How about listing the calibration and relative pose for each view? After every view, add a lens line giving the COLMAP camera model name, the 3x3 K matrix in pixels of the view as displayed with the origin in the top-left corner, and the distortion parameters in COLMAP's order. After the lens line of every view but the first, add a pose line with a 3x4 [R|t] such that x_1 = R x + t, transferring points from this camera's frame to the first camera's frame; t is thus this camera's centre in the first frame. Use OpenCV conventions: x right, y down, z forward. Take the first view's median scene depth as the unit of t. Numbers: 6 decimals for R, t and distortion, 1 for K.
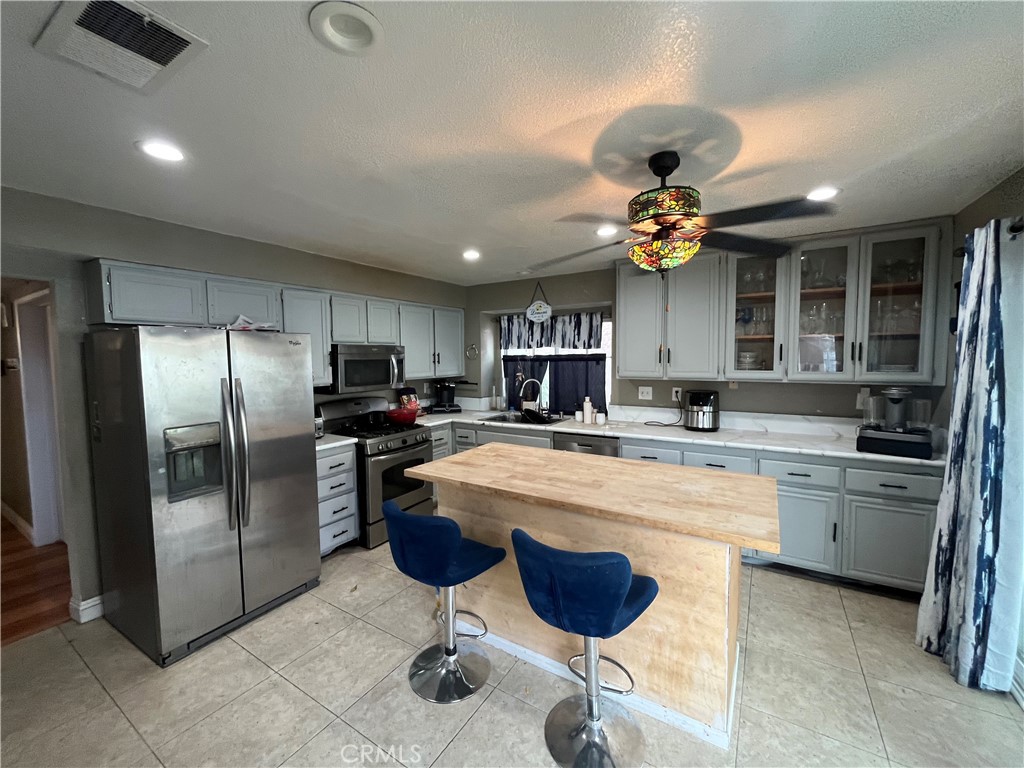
lens RADIAL K [[415.3, 0, 508.8], [0, 415.3, 382.6], [0, 0, 1]] dist [0.001082, 0.000495]
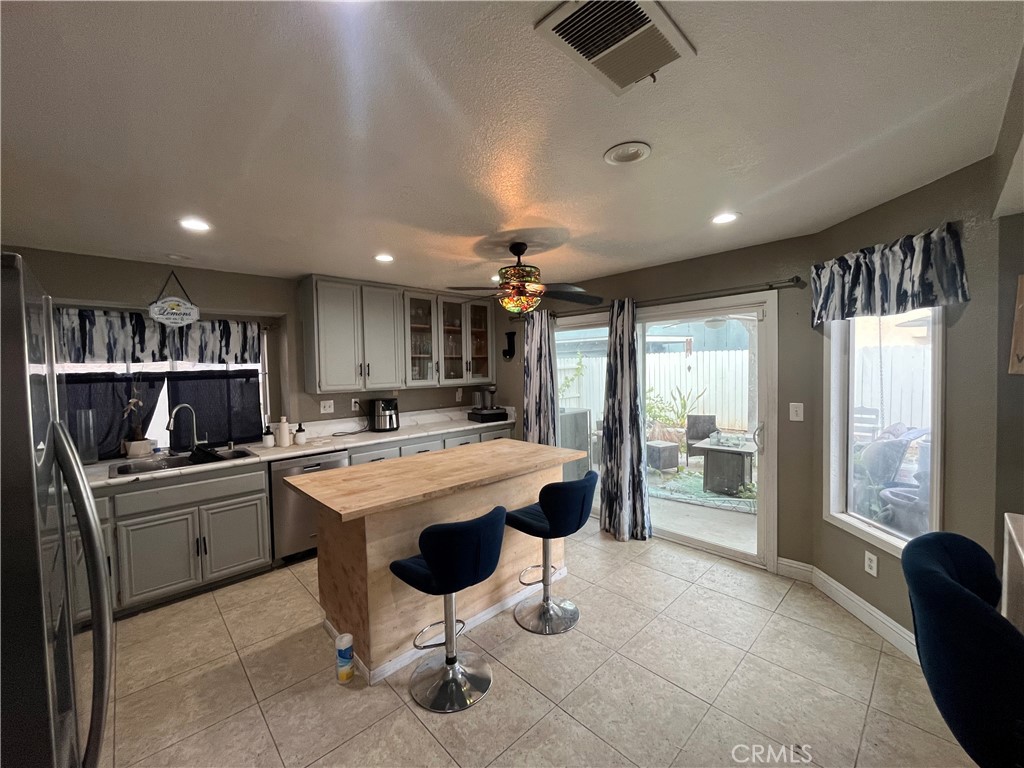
lens RADIAL K [[415.3, 0, 507.9], [0, 415.3, 382.5], [0, 0, 1]] dist [0.001082, 0.000495]
pose [[0.252996, -0.031250, 0.966962, -0.575106], [0.080607, 0.996684, 0.011120, -0.010354], [-0.964103, 0.075130, 0.254676, 0.308680]]
